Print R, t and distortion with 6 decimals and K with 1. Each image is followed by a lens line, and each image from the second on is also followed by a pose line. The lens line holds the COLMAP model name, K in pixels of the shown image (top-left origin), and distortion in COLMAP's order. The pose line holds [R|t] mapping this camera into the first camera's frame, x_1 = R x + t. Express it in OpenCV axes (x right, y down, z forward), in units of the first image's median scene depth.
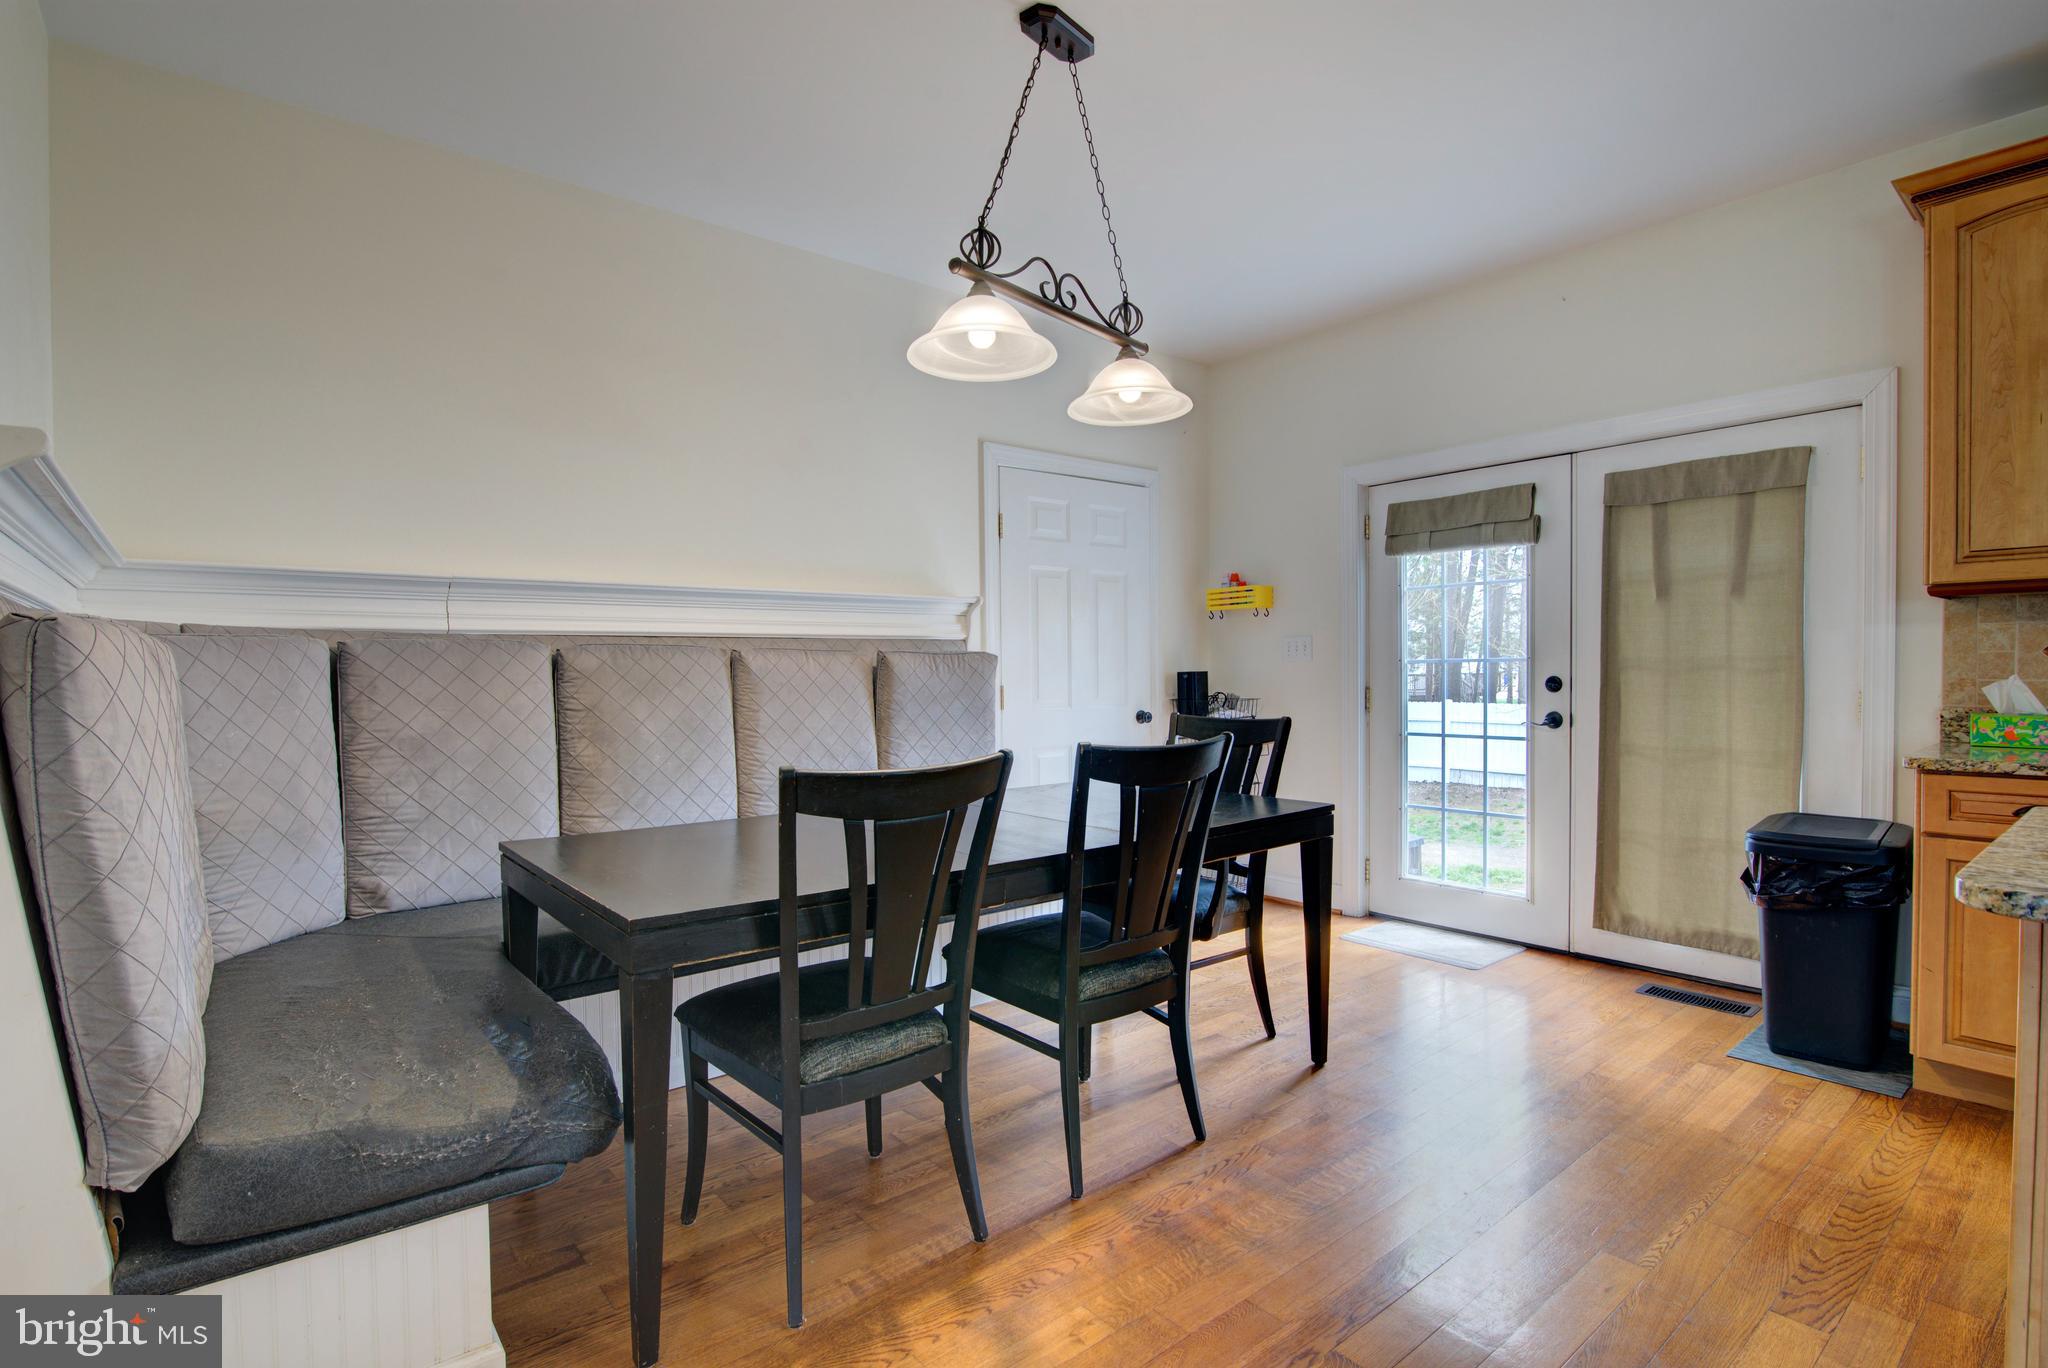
lens RADIAL K [[979.9, 0, 1022.6], [0, 979.9, 695.7], [0, 0, 1]] dist [-0.017757, 0.000416]
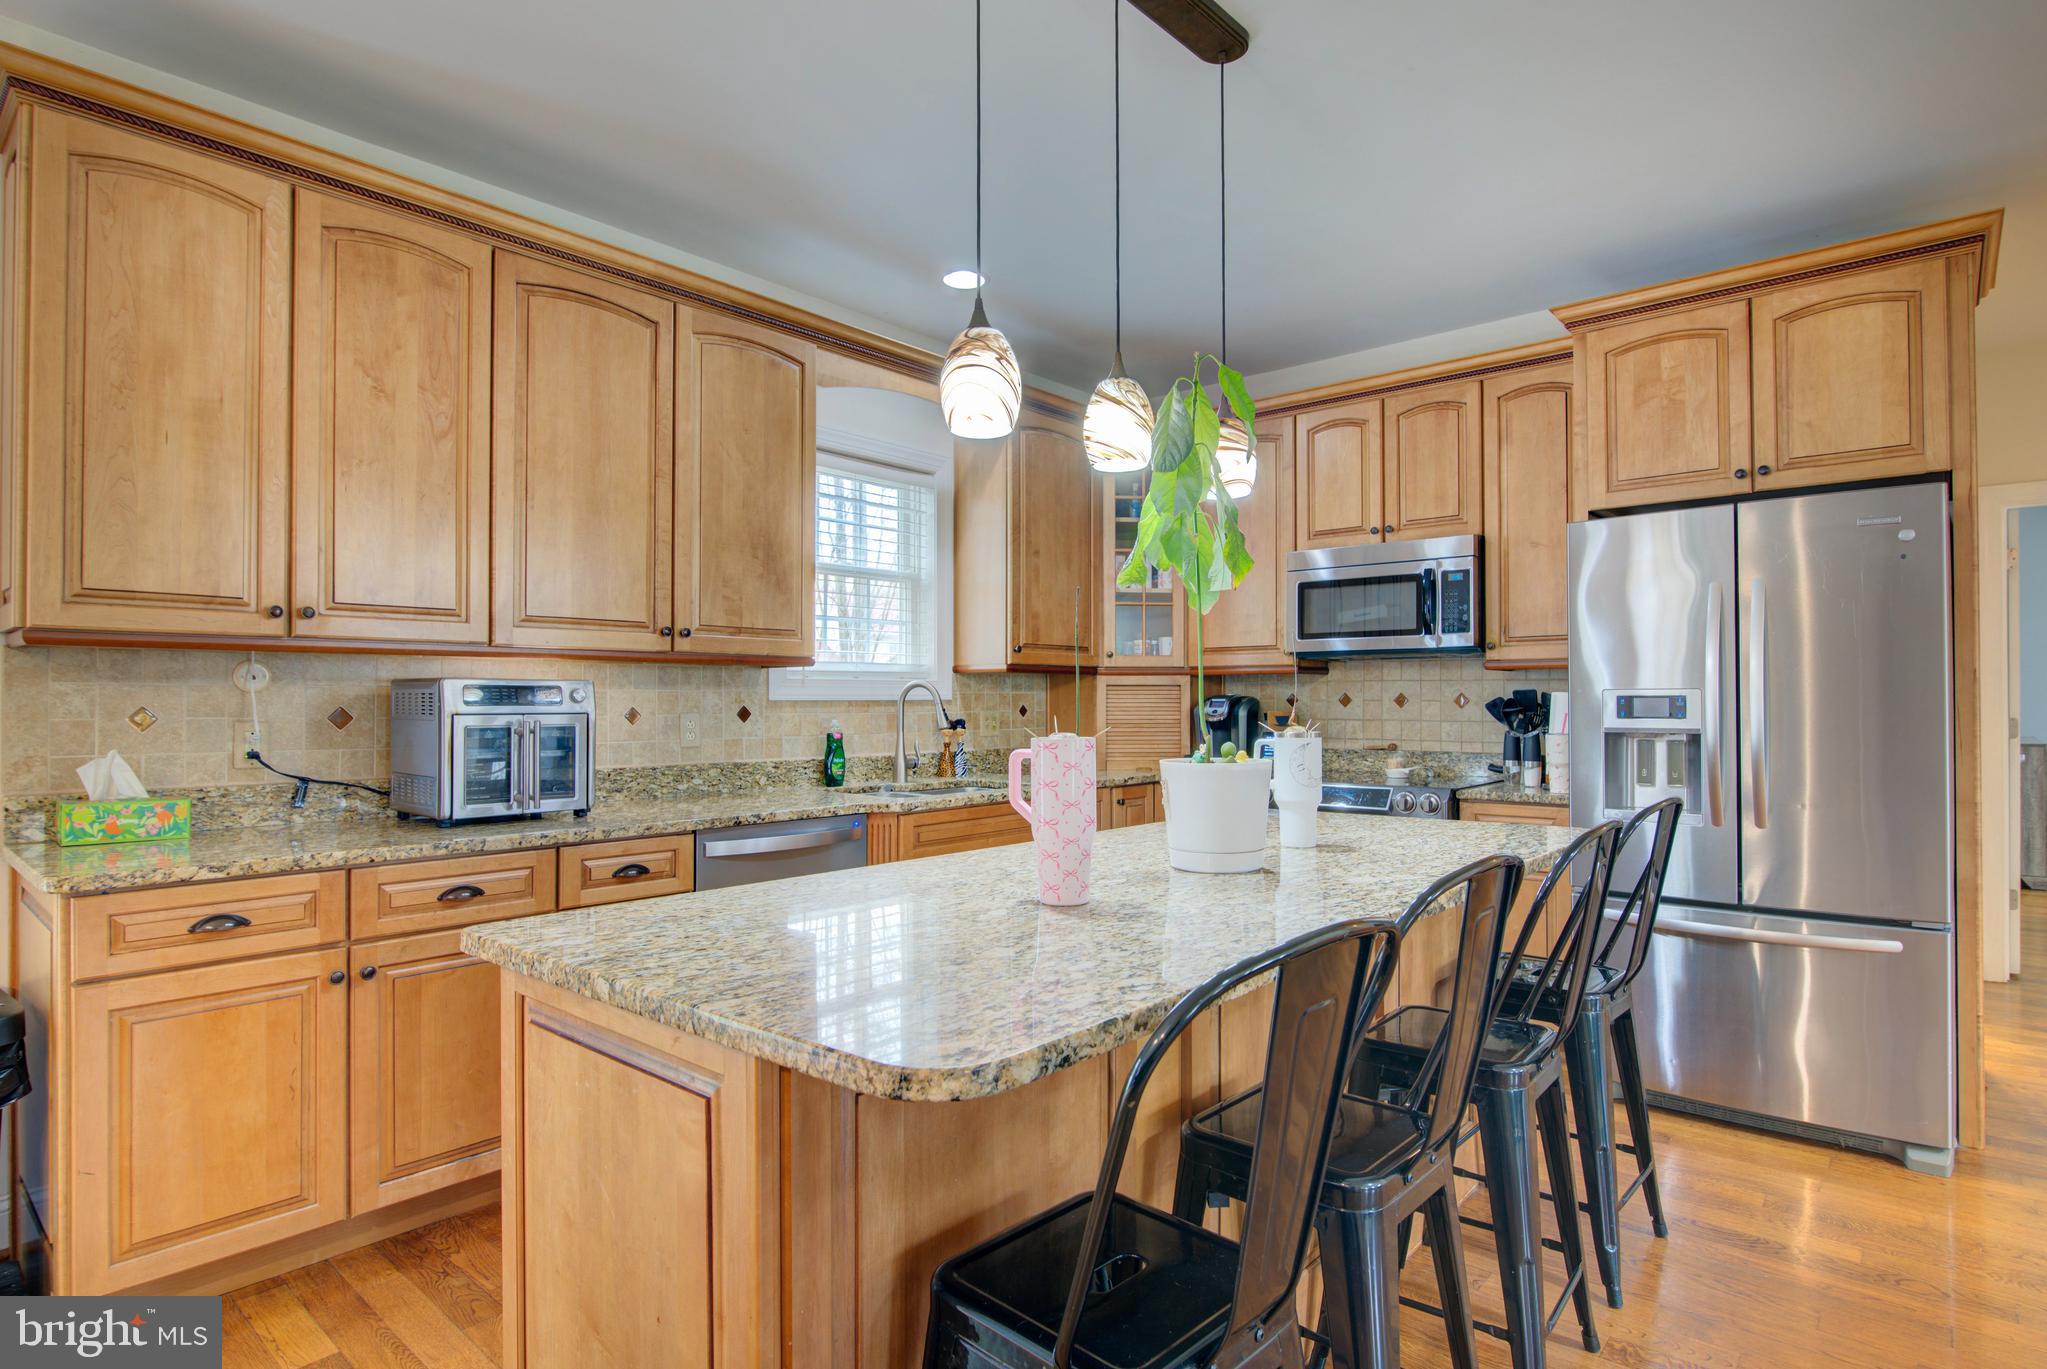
lens RADIAL K [[1070.2, 0, 1023.9], [0, 1070.2, 694.1], [0, 0, 1]] dist [-0.015644, 0.000823]
pose [[-0.168700, 0.016872, 0.985523, 0.049757], [0.028388, 0.999522, -0.012252, -0.035971], [-0.985258, 0.025910, -0.169099, 0.410461]]
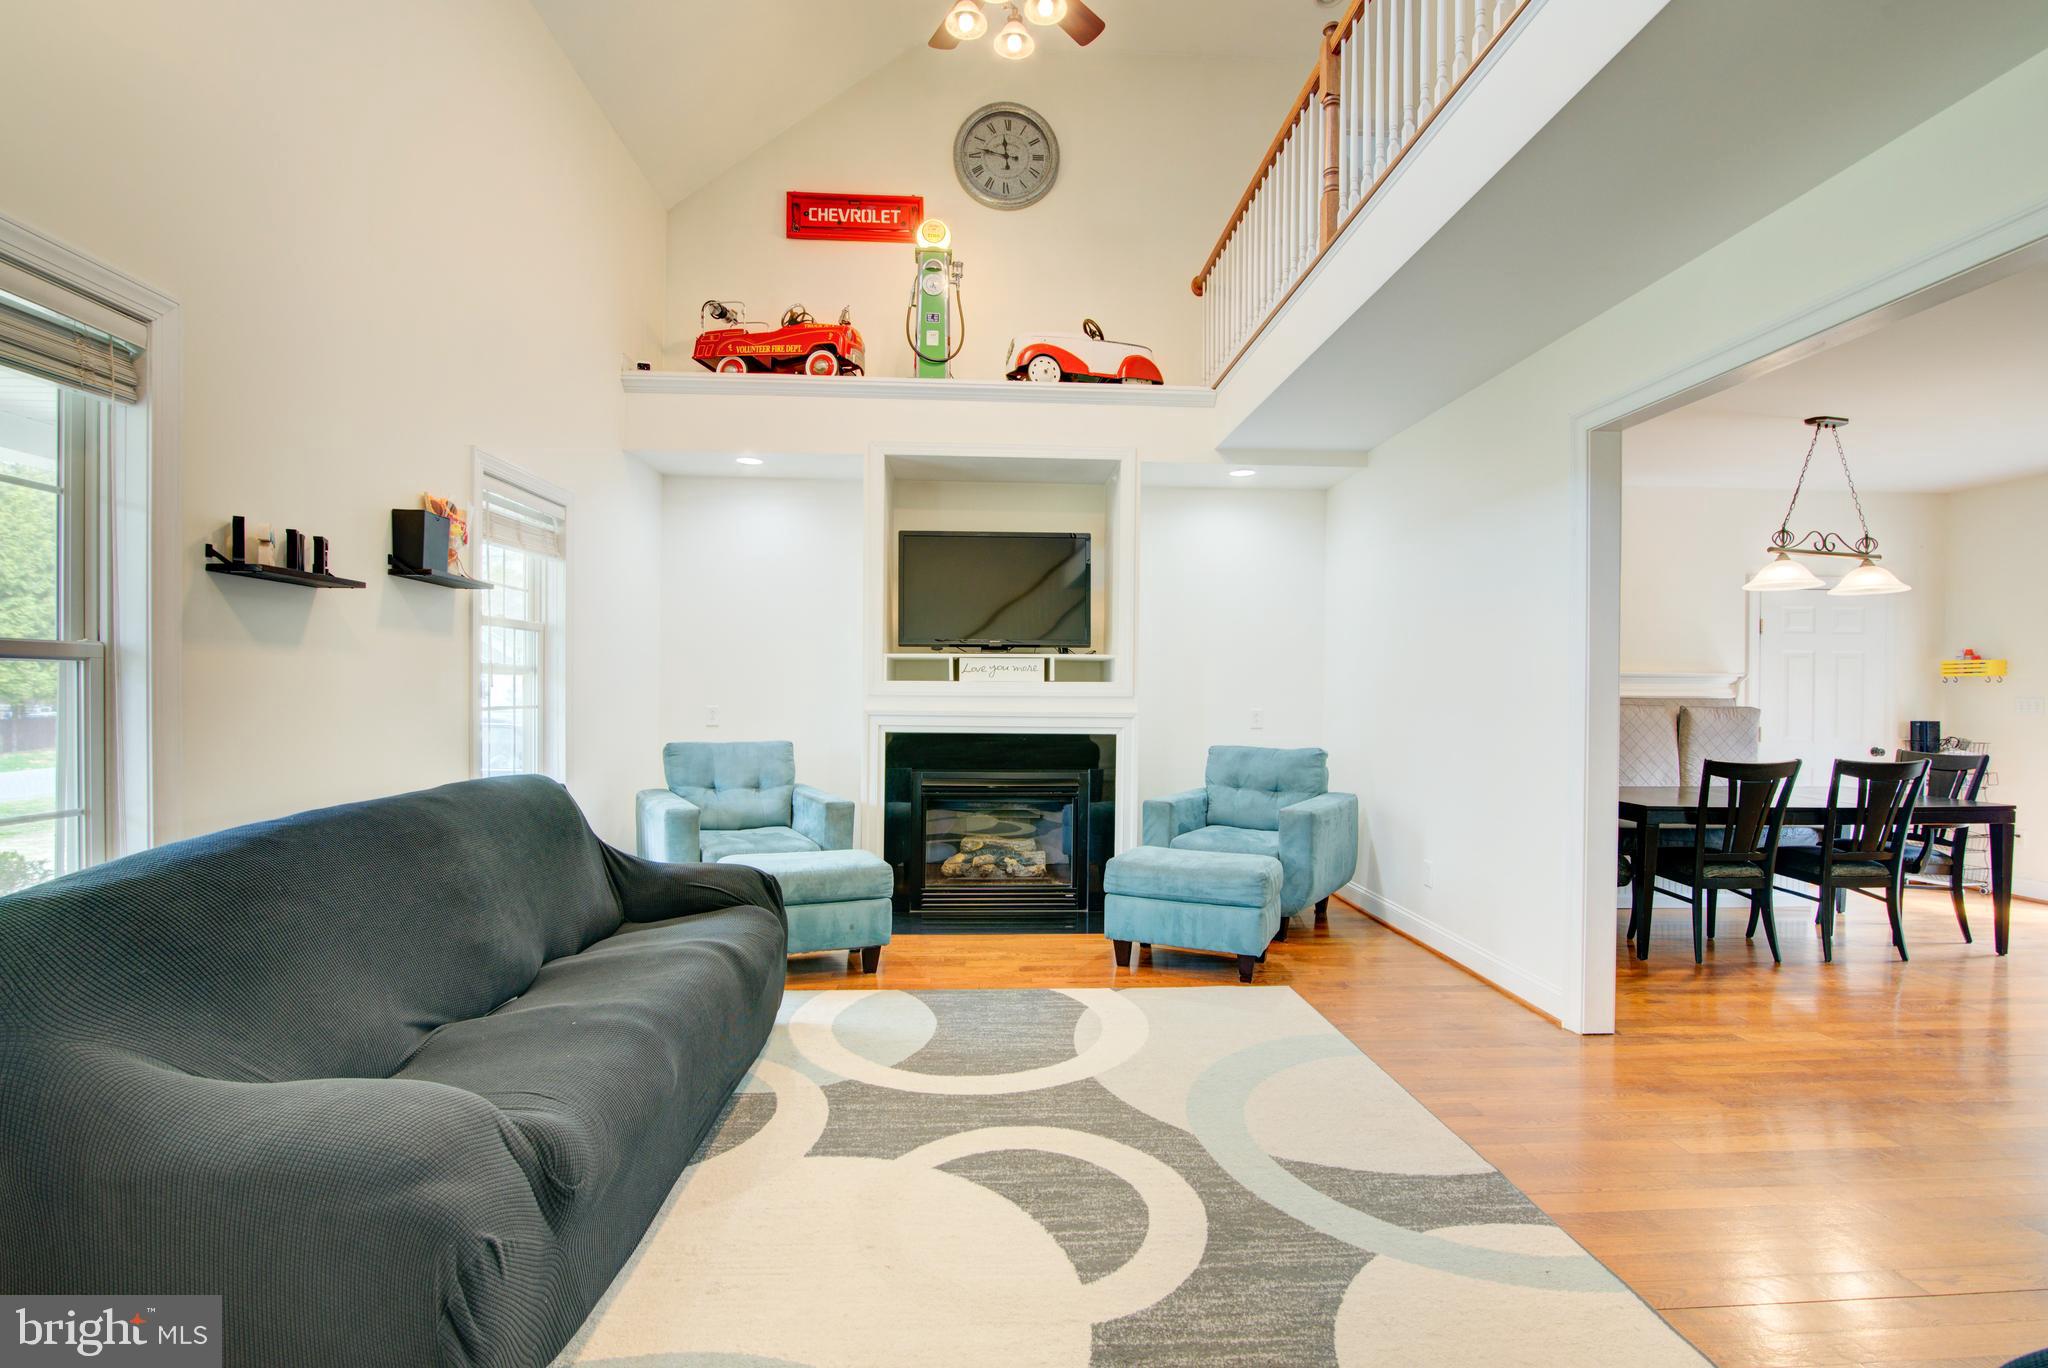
lens RADIAL K [[932.9, 0, 1024.3], [0, 932.9, 693.6], [0, 0, 1]] dist [-0.020322, 0.001134]
pose [[0.805511, 0.019686, -0.592253, -0.155216], [-0.032380, 0.999417, -0.010818, -0.014774], [0.591695, 0.027891, 0.805679, -1.430462]]
